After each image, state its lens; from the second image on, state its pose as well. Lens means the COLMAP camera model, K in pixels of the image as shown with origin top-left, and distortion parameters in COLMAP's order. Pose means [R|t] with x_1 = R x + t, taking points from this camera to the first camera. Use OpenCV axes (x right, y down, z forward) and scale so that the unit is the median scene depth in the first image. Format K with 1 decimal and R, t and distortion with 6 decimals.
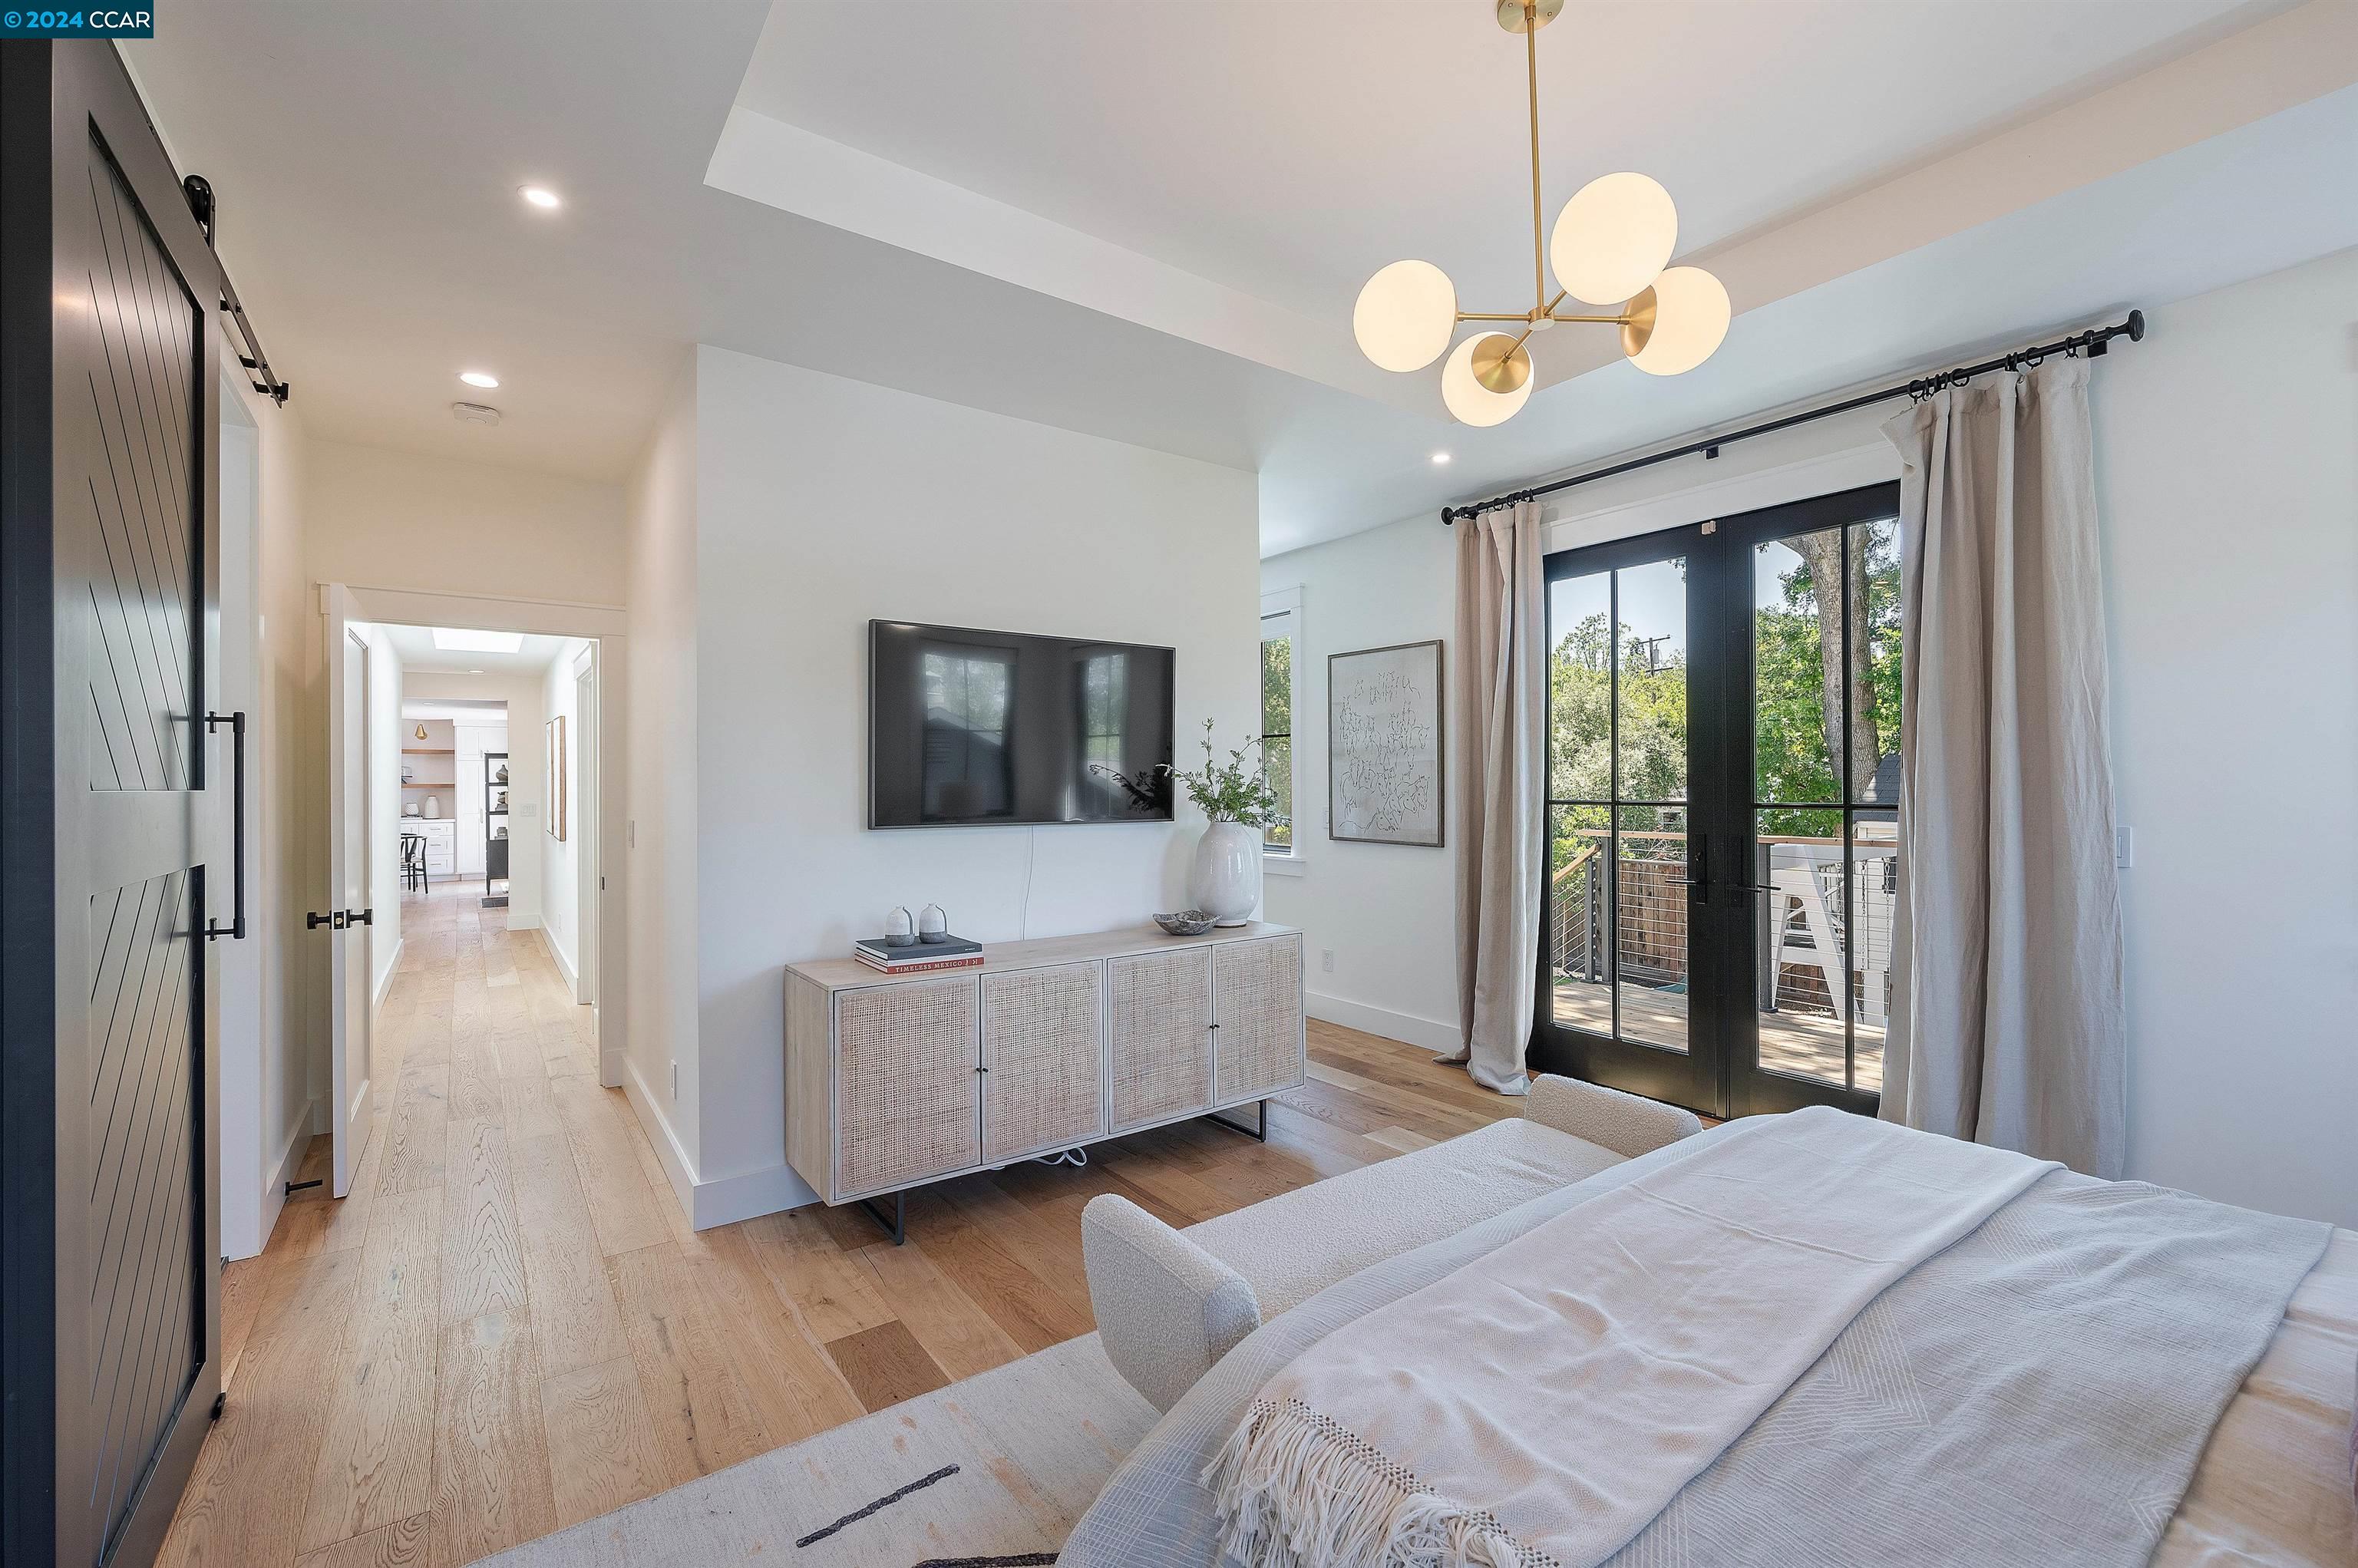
lens RADIAL K [[983.8, 0, 1179.0], [0, 983.8, 784.0], [0, 0, 1]] dist [-0.000053, -0.000005]
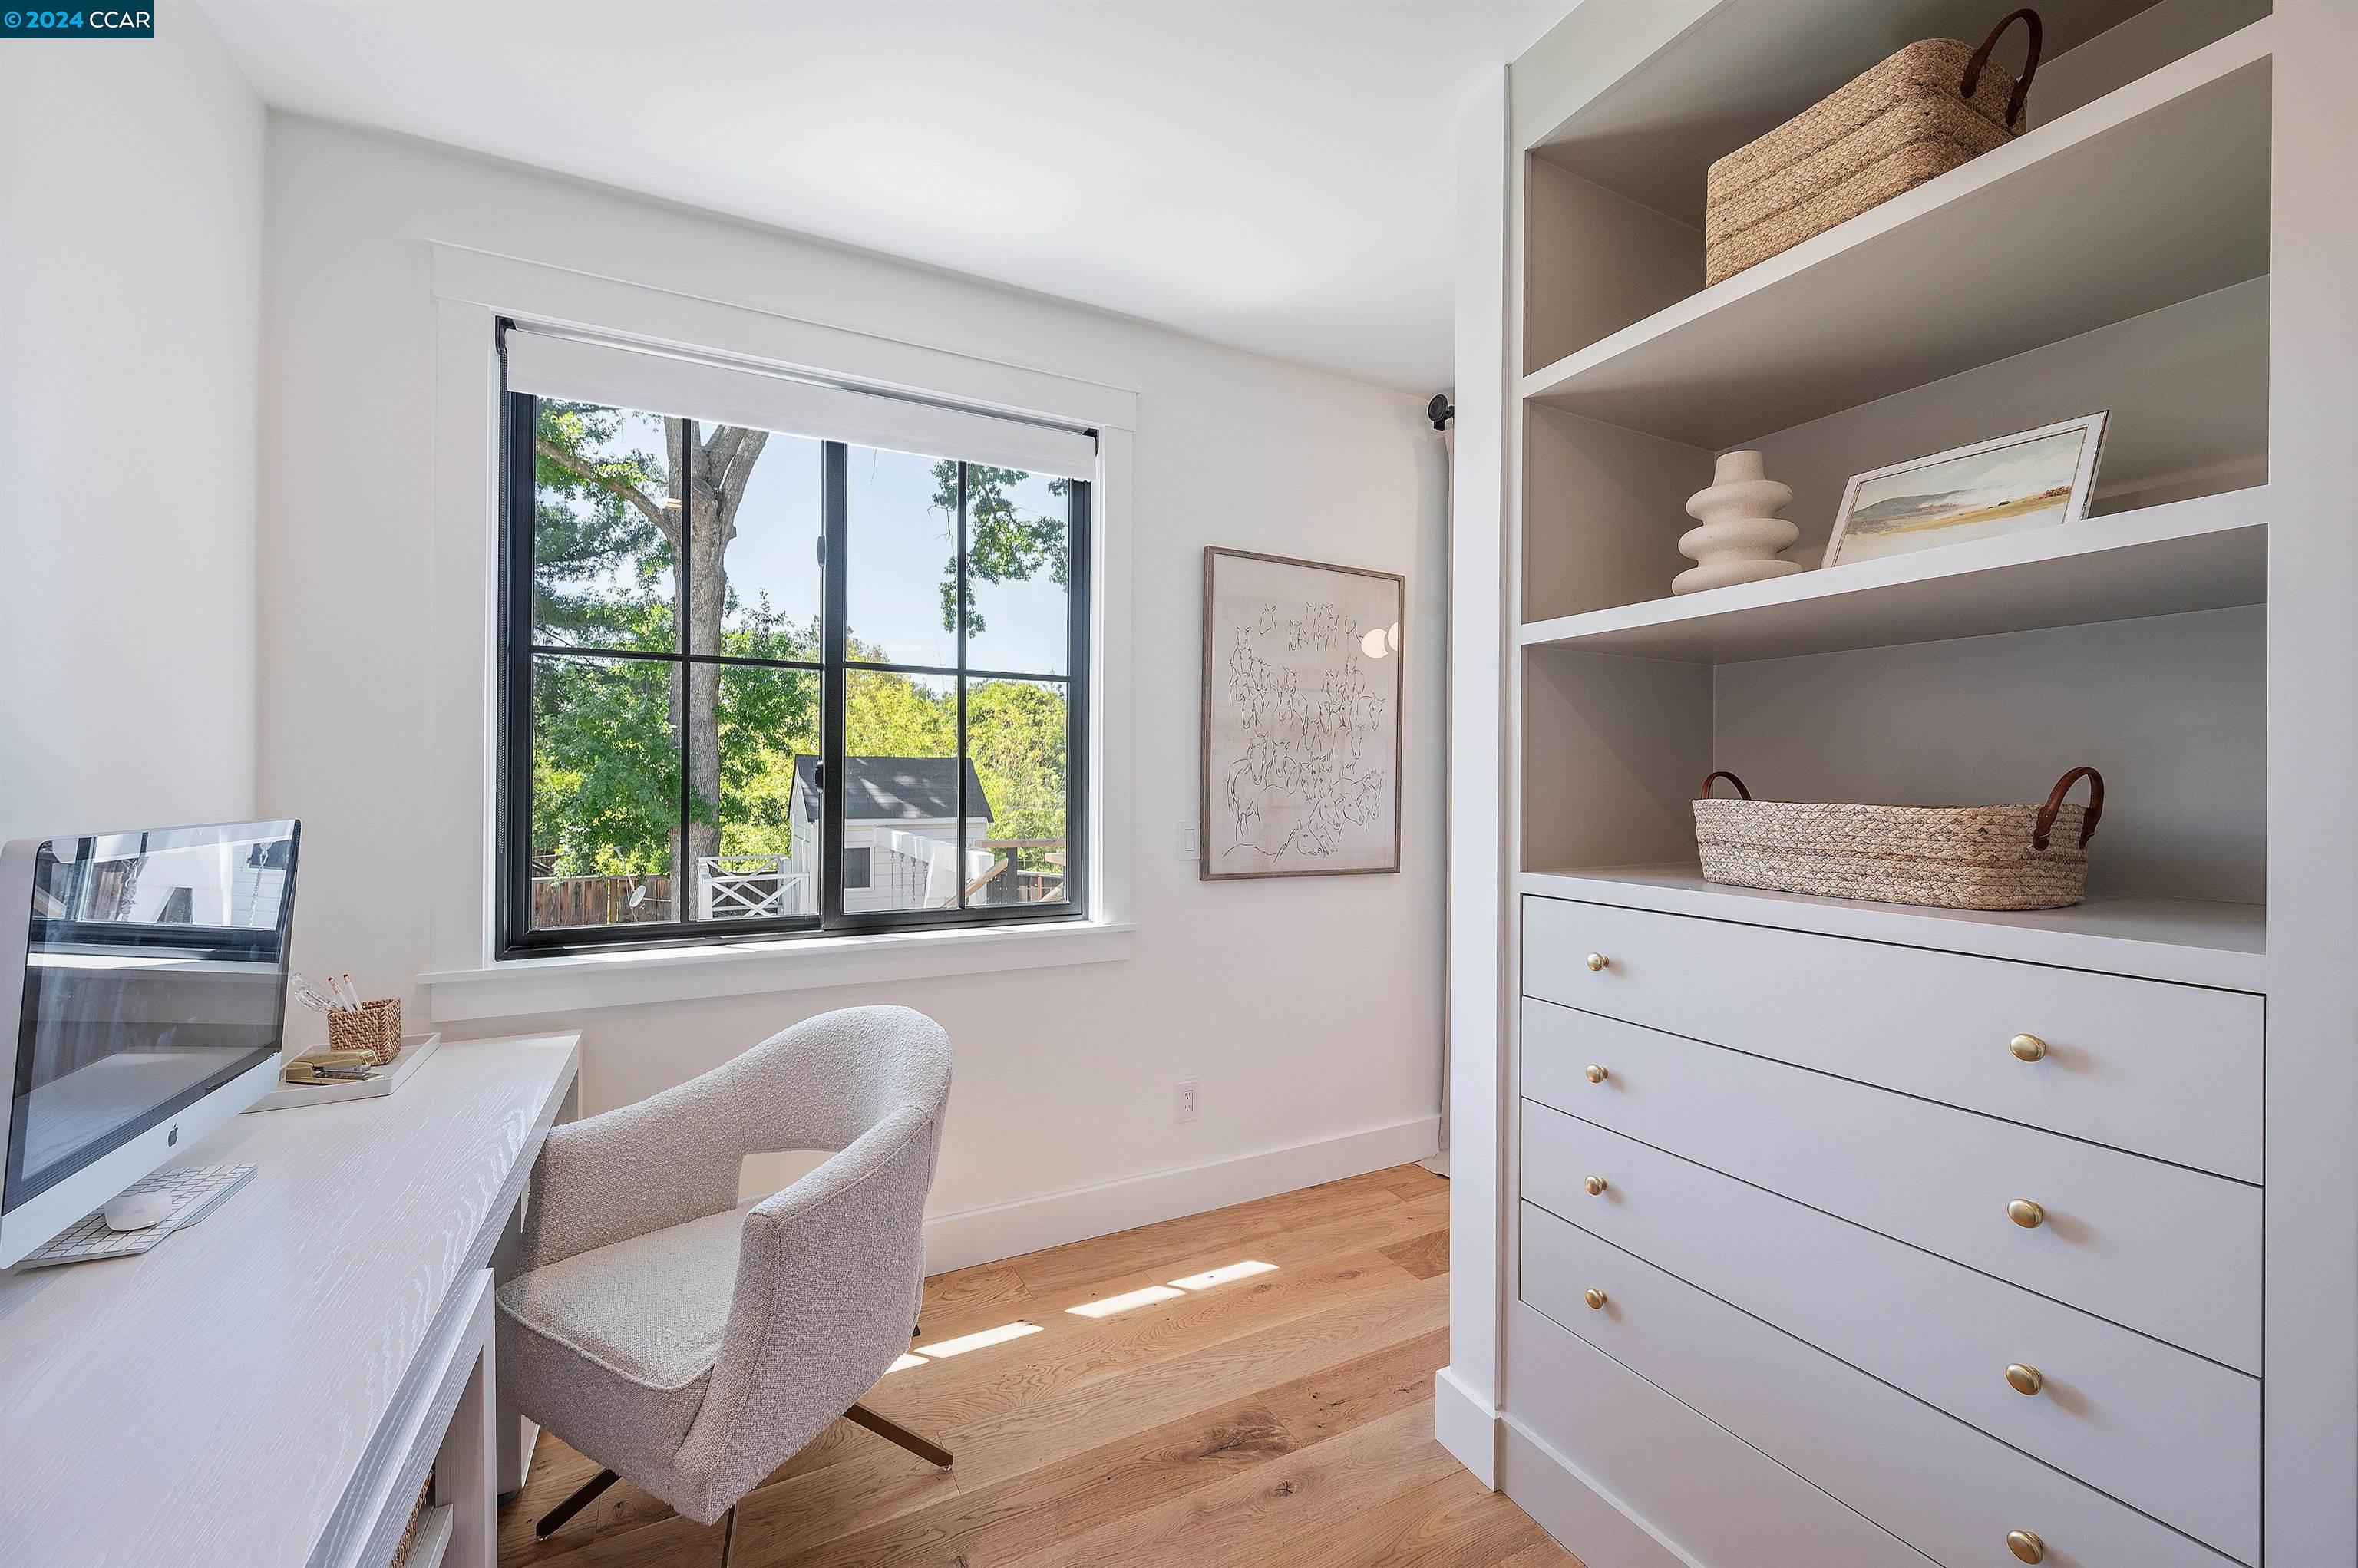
lens RADIAL K [[935.5, 0, 1179.0], [0, 935.5, 784.0], [0, 0, 1]] dist [0.000130, 0.000008]
pose [[0.145428, 0.010273, 0.989316, -0.391212], [-0.006121, 0.999936, -0.009483, 0.008094], [-0.989350, -0.004676, 0.145482, 0.997432]]
